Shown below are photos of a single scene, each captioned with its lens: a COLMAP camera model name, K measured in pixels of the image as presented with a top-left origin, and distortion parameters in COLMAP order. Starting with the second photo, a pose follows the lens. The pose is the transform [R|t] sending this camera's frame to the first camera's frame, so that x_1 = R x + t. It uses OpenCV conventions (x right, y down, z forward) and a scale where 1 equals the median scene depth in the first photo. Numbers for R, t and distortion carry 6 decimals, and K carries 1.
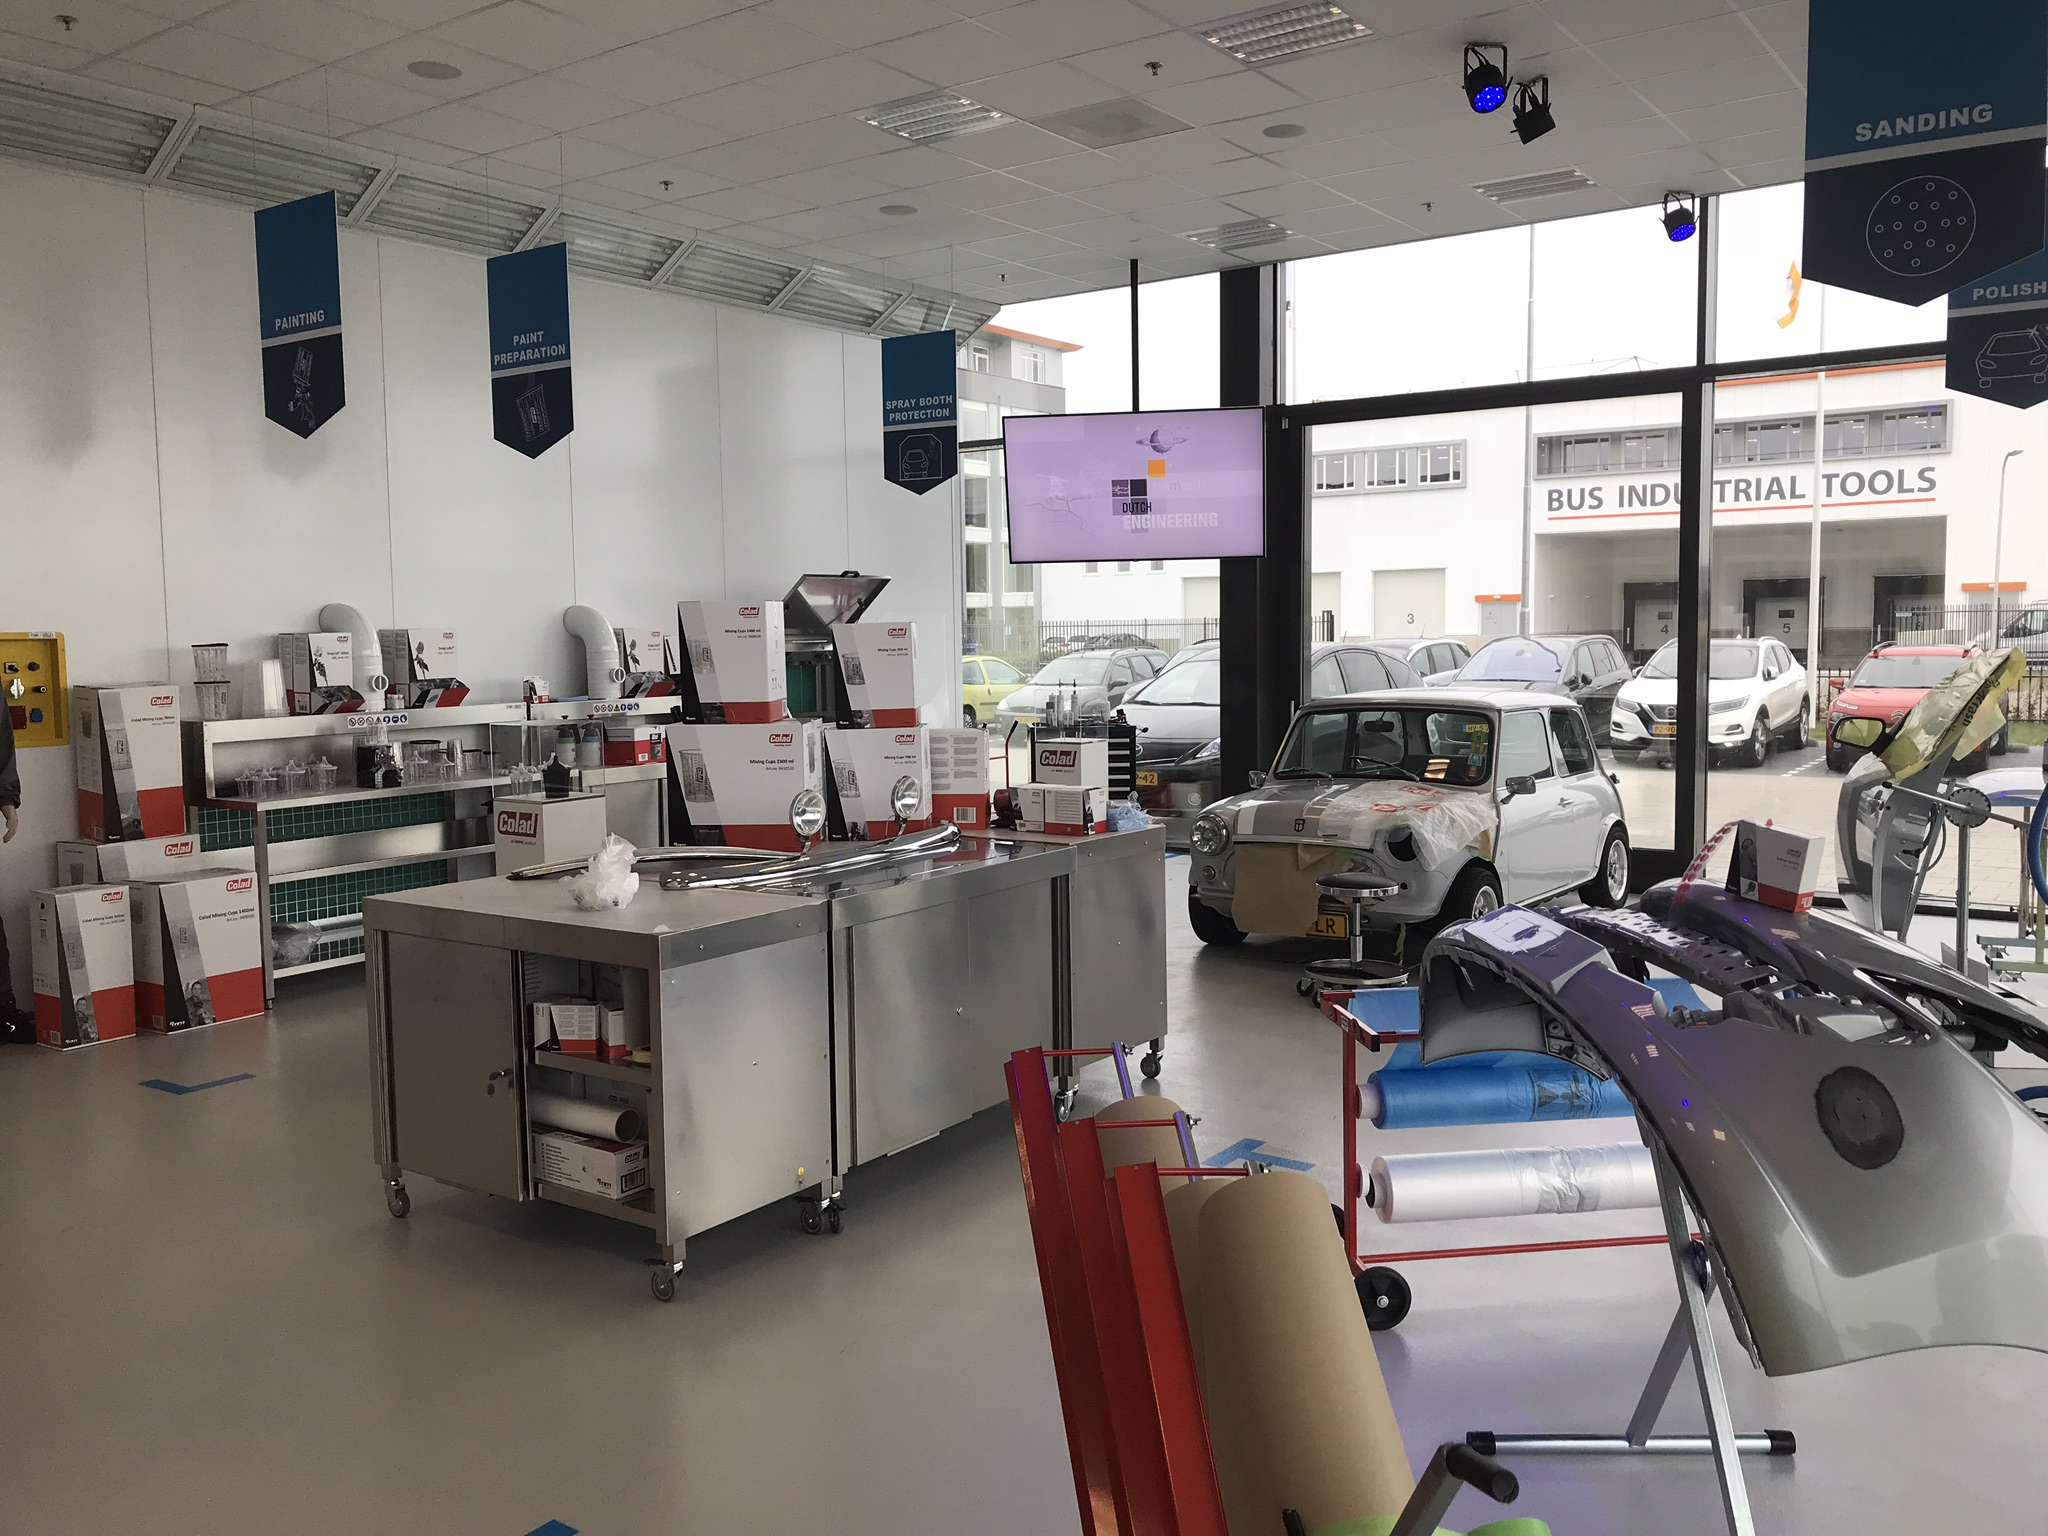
lens RADIAL K [[1669.5, 0, 1024.0], [0, 1669.5, 768.0], [0, 0, 1]] dist [-0.010598, -0.014039]
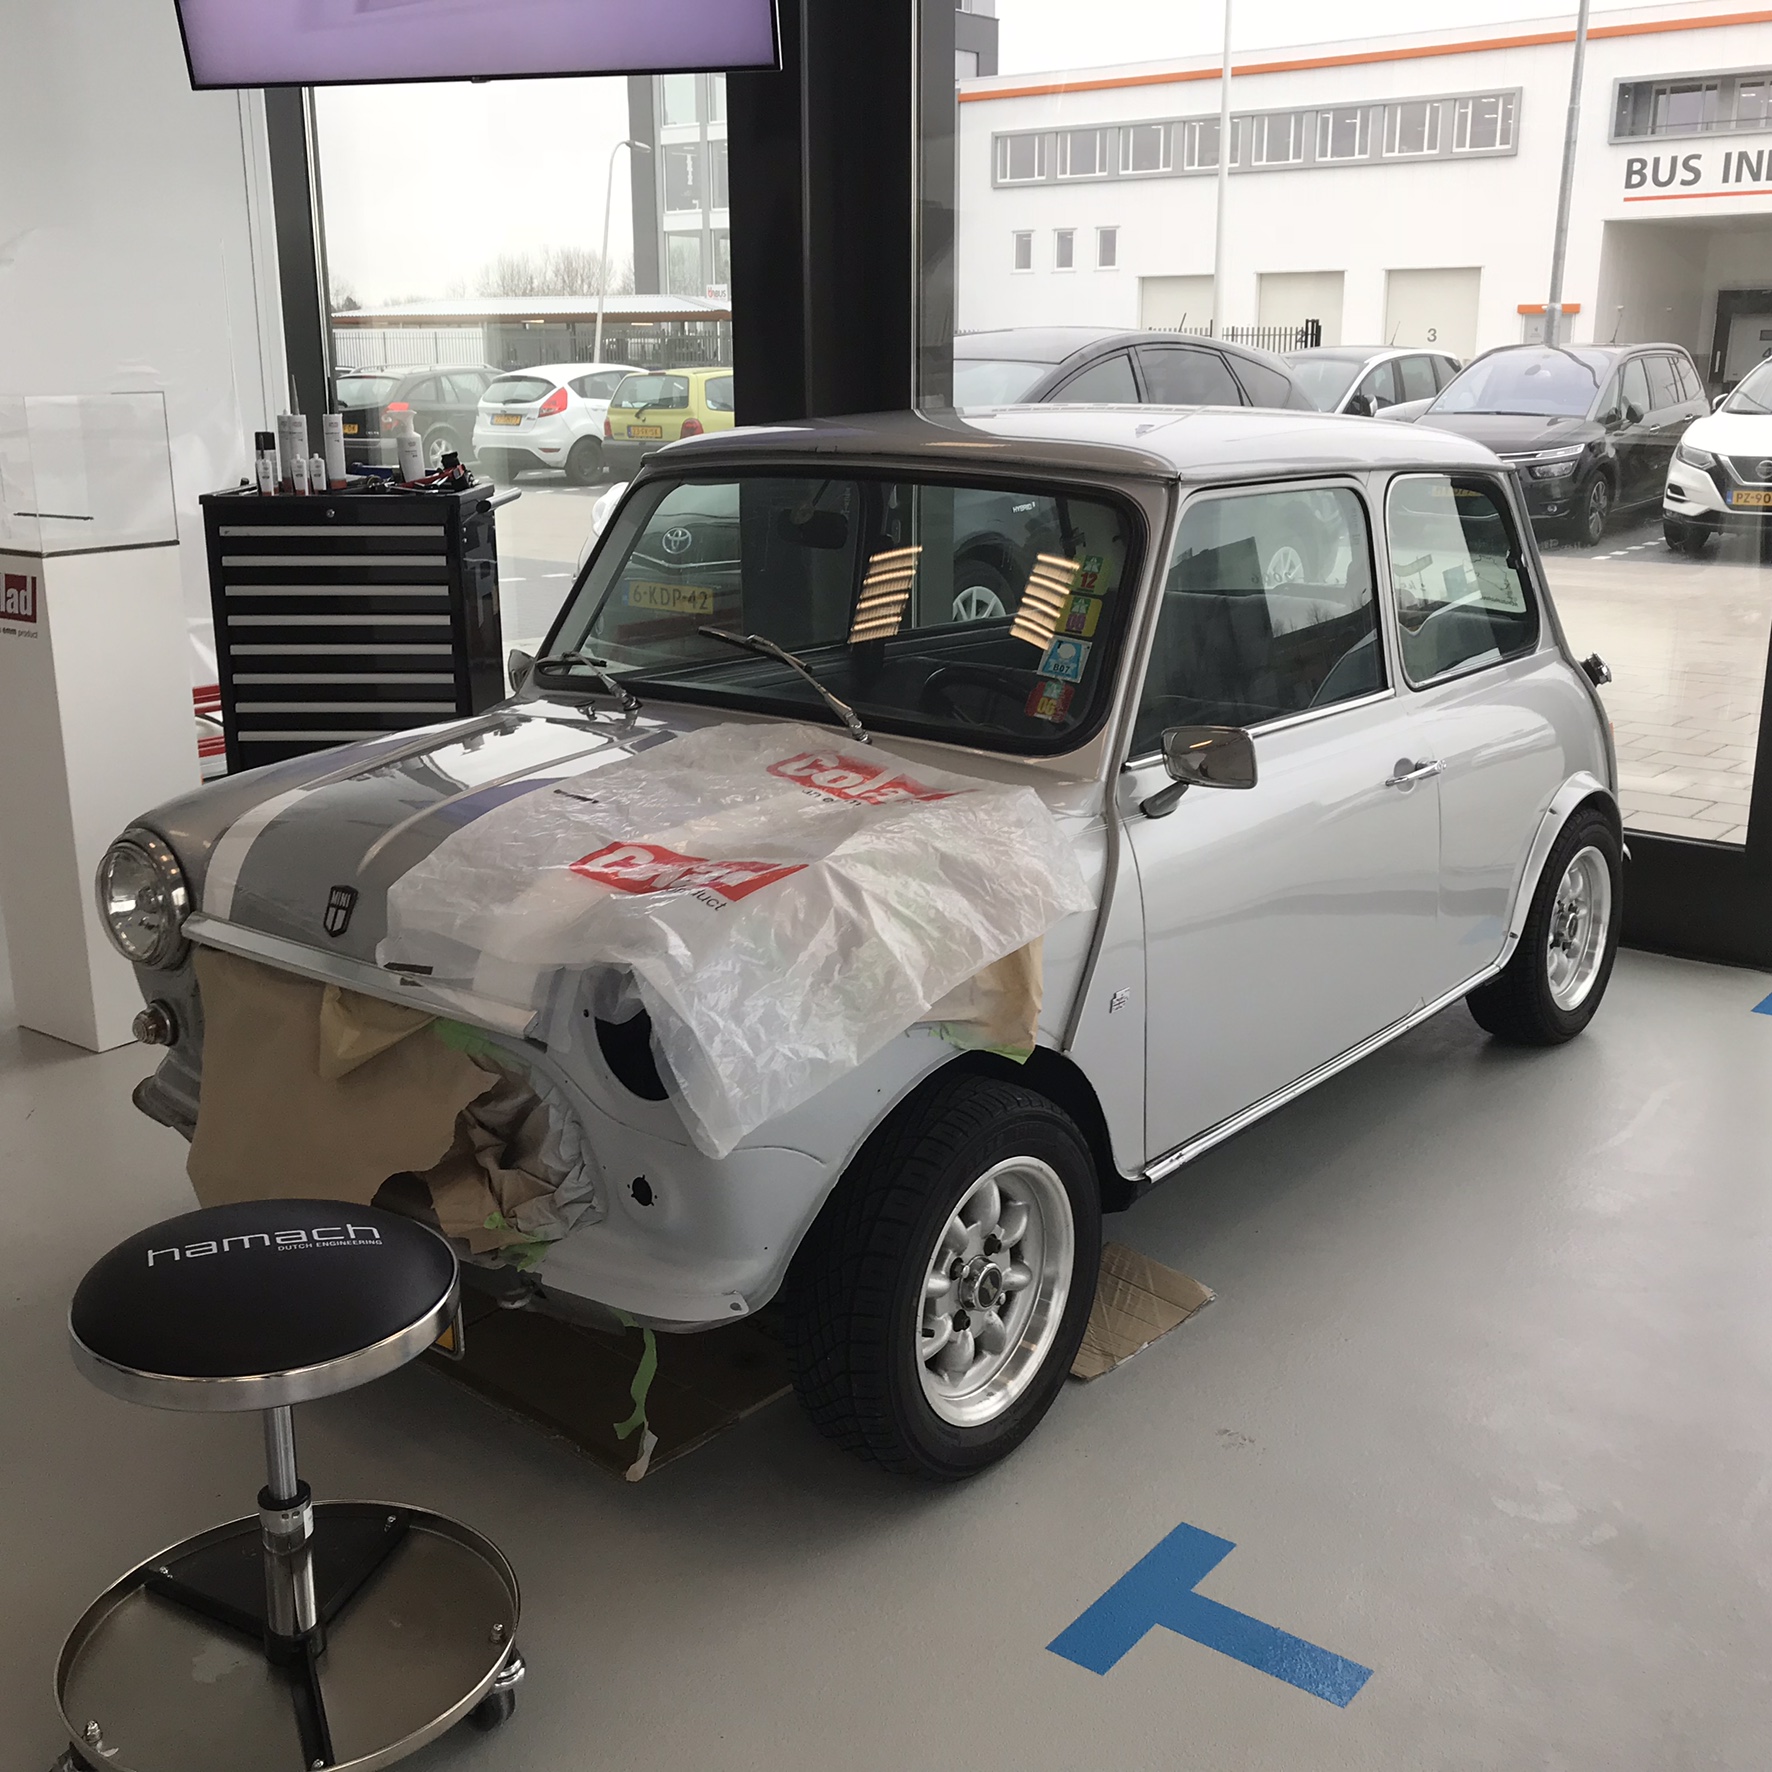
lens RADIAL K [[1905.8, 0, 886.0], [0, 1905.8, 886.0], [0, 0, 1]] dist [-0.042038, 0.071966]
pose [[0.998416, 0.024489, -0.050659, 0.057504], [-0.014386, 0.981498, 0.190932, -0.006440], [0.054397, -0.189901, 0.980295, 0.149408]]
